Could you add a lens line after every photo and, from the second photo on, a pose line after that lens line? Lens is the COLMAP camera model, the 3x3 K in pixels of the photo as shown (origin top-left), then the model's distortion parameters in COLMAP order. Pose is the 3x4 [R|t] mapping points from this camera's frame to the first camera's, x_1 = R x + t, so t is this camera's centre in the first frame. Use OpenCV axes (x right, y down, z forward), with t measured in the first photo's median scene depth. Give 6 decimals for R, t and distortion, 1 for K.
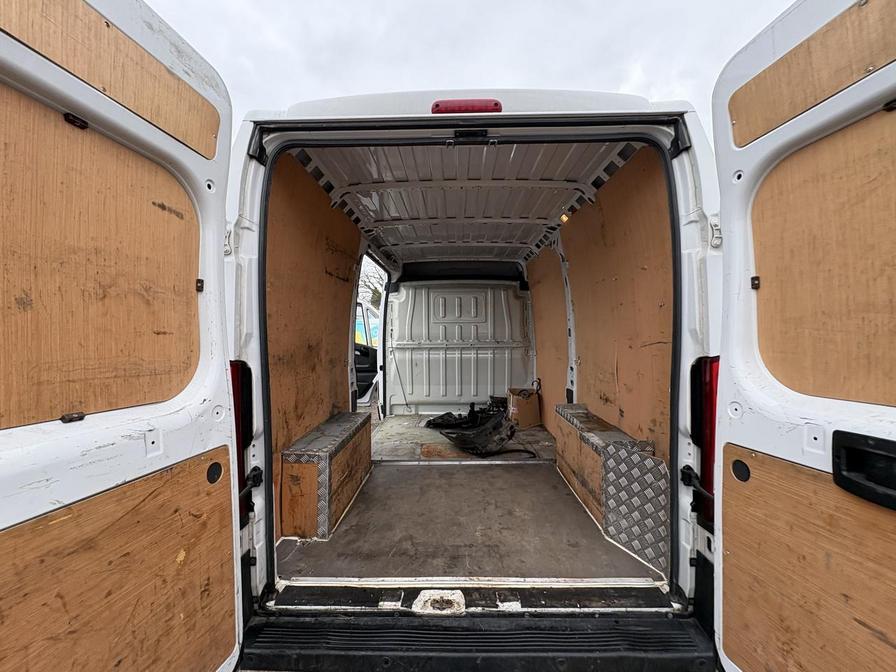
lens RADIAL K [[355.6, 0, 448.4], [0, 355.6, 337.0], [0, 0, 1]] dist [-0.000335, 0.000191]
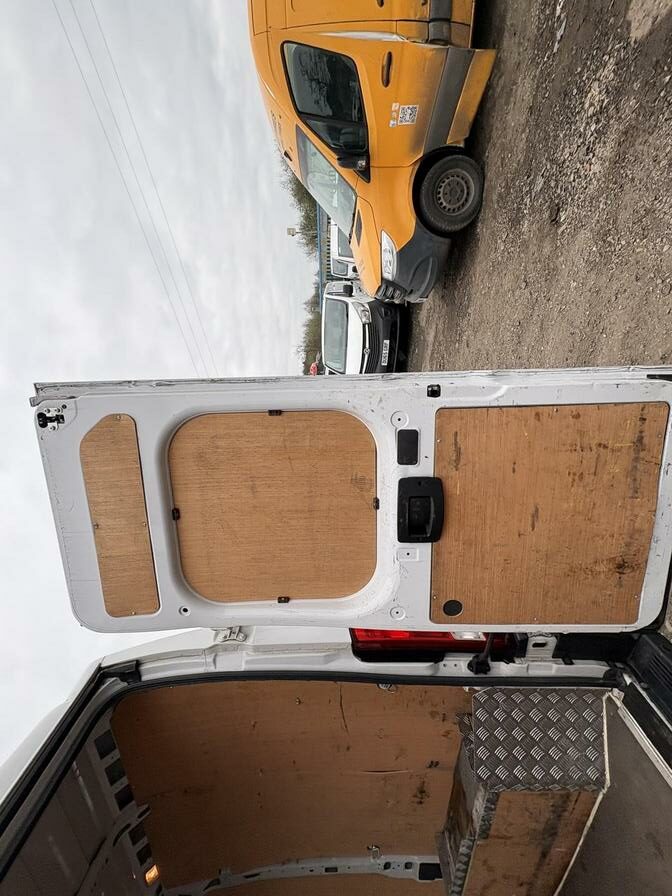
lens RADIAL K [[355.6, 0, 337.5], [0, 355.6, 447.2], [0, 0, 1]] dist [-0.000335, 0.000191]
pose [[0.019924, -0.328590, 0.944263, -0.037044], [0.999710, -0.006201, -0.023252, 0.038794], [0.013496, 0.944452, 0.328371, 0.129971]]
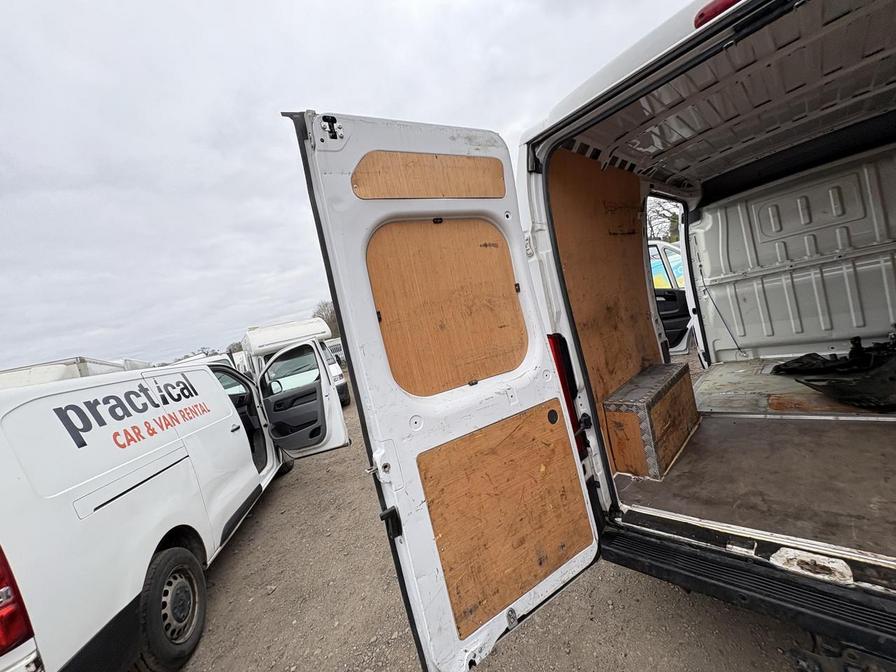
lens RADIAL K [[355.6, 0, 447.1], [0, 355.6, 336.6], [0, 0, 1]] dist [-0.000335, 0.000191]
pose [[0.680995, -0.124738, -0.721586, 0.060109], [0.216818, 0.975549, 0.035981, -0.043997], [0.699454, -0.180956, 0.691389, -0.138849]]
